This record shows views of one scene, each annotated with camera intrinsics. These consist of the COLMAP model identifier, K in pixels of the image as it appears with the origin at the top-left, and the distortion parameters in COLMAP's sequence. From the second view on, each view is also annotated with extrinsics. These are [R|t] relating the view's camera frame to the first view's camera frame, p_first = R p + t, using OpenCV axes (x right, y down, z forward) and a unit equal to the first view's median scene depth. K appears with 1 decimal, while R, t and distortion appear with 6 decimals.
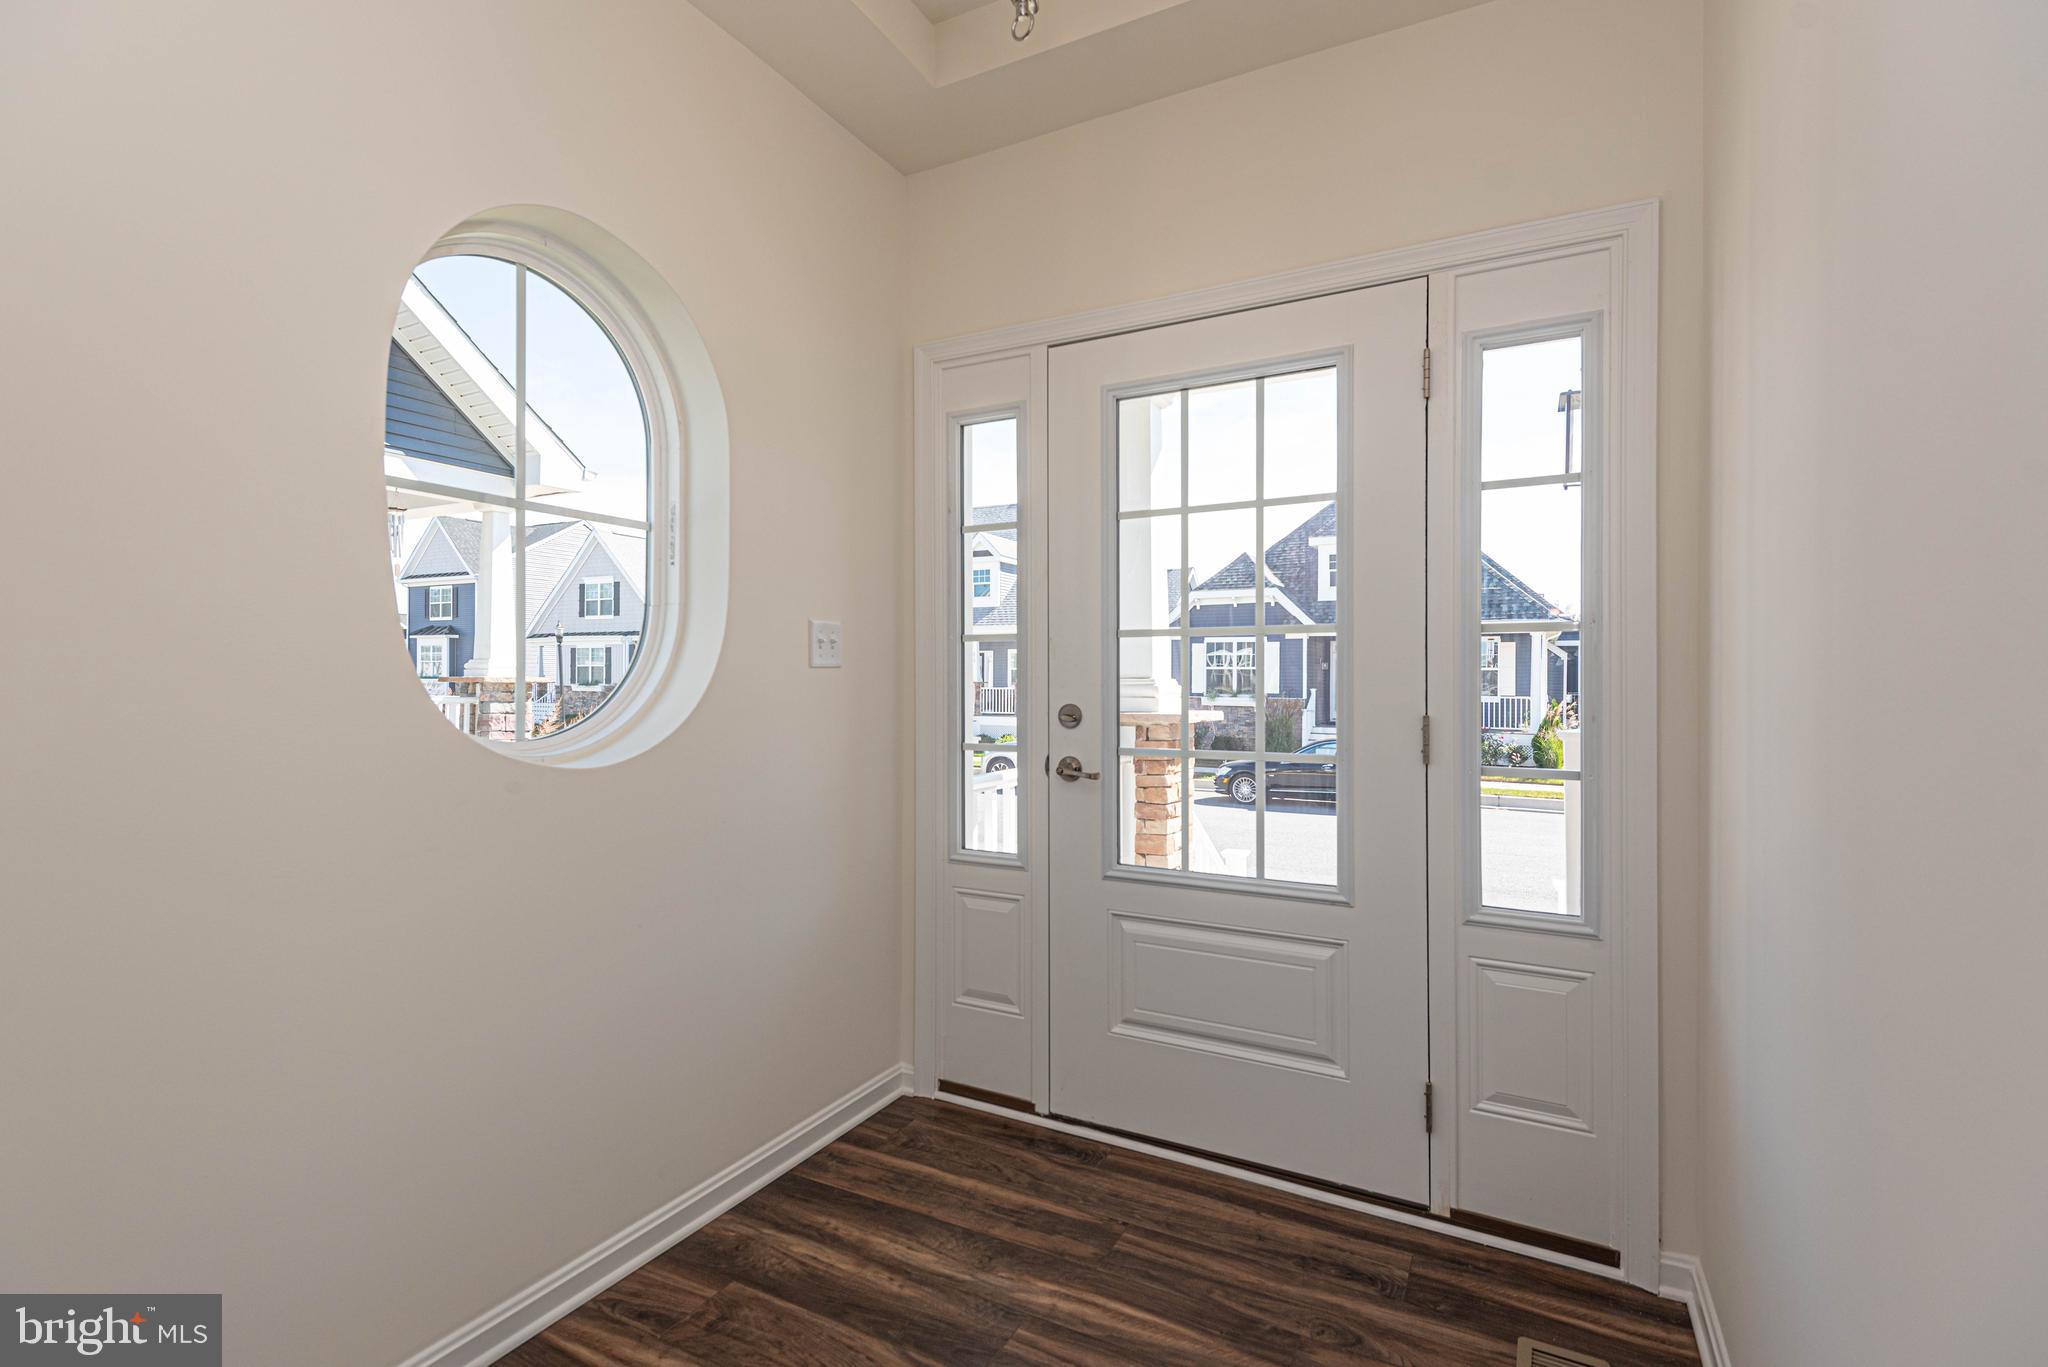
lens RADIAL K [[930.8, 0, 1088.3], [0, 930.8, 689.6], [0, 0, 1]] dist [0.023355, -0.011686]
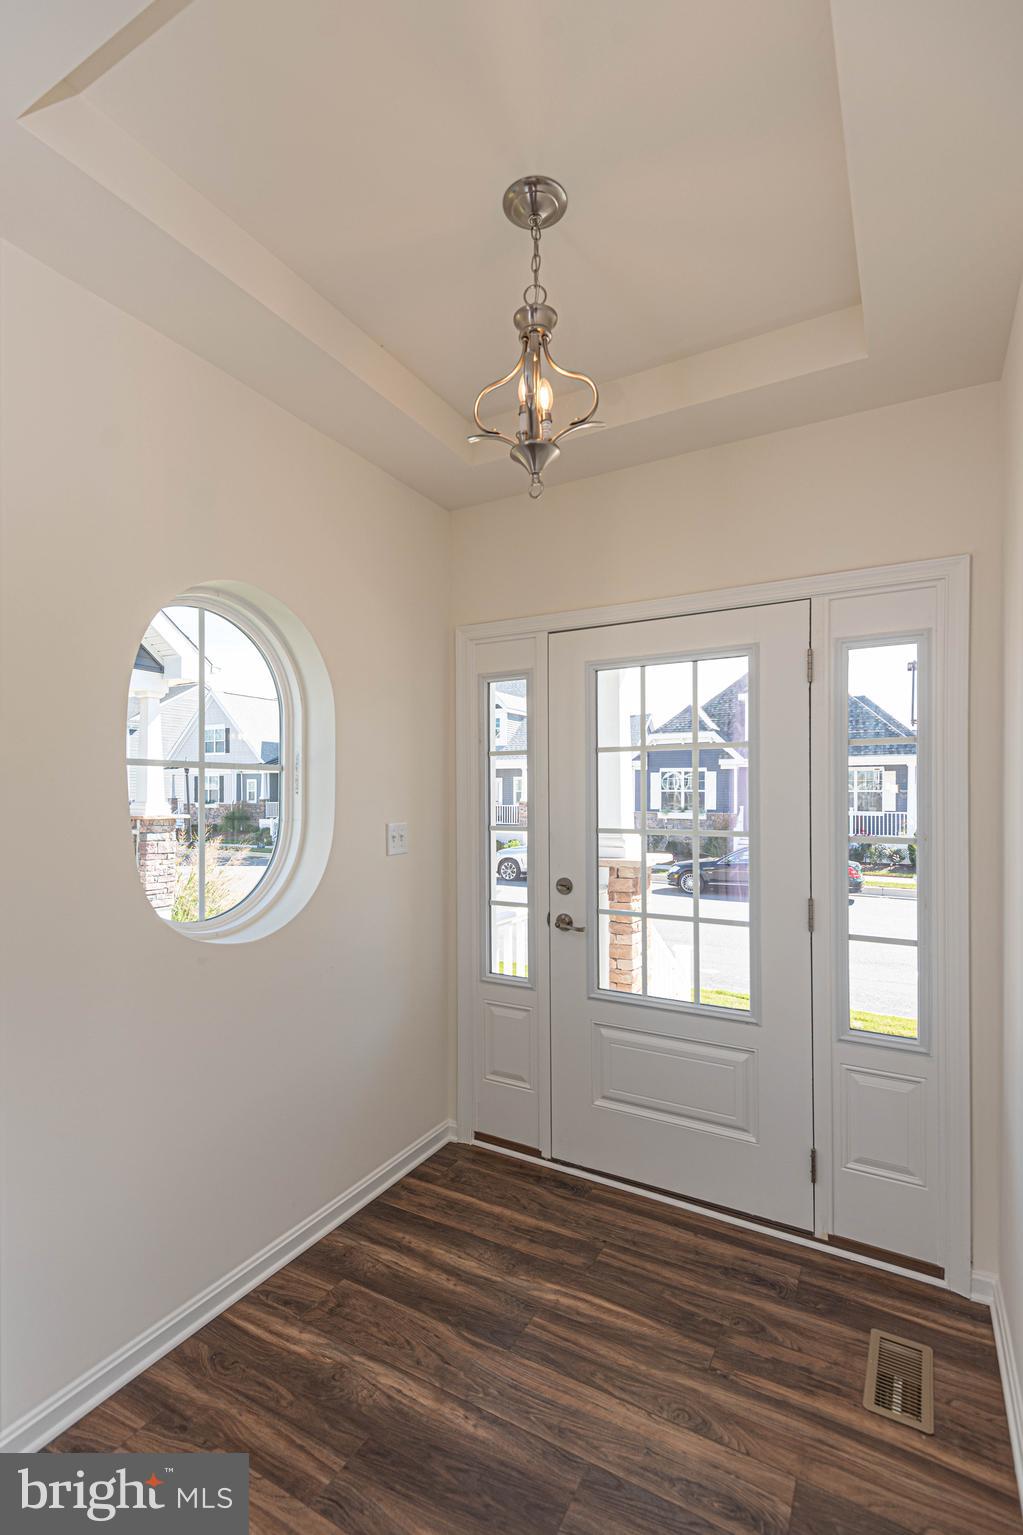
lens RADIAL K [[697.6, 0, 550.0], [0, 697.6, 806.5], [0, 0, 1]] dist [0.023355, -0.011686]
pose [[0.999462, -0.004189, -0.032539, -0.007200], [0.004555, 0.999927, 0.011191, -0.120569], [0.032490, -0.011333, 0.999408, -0.094831]]
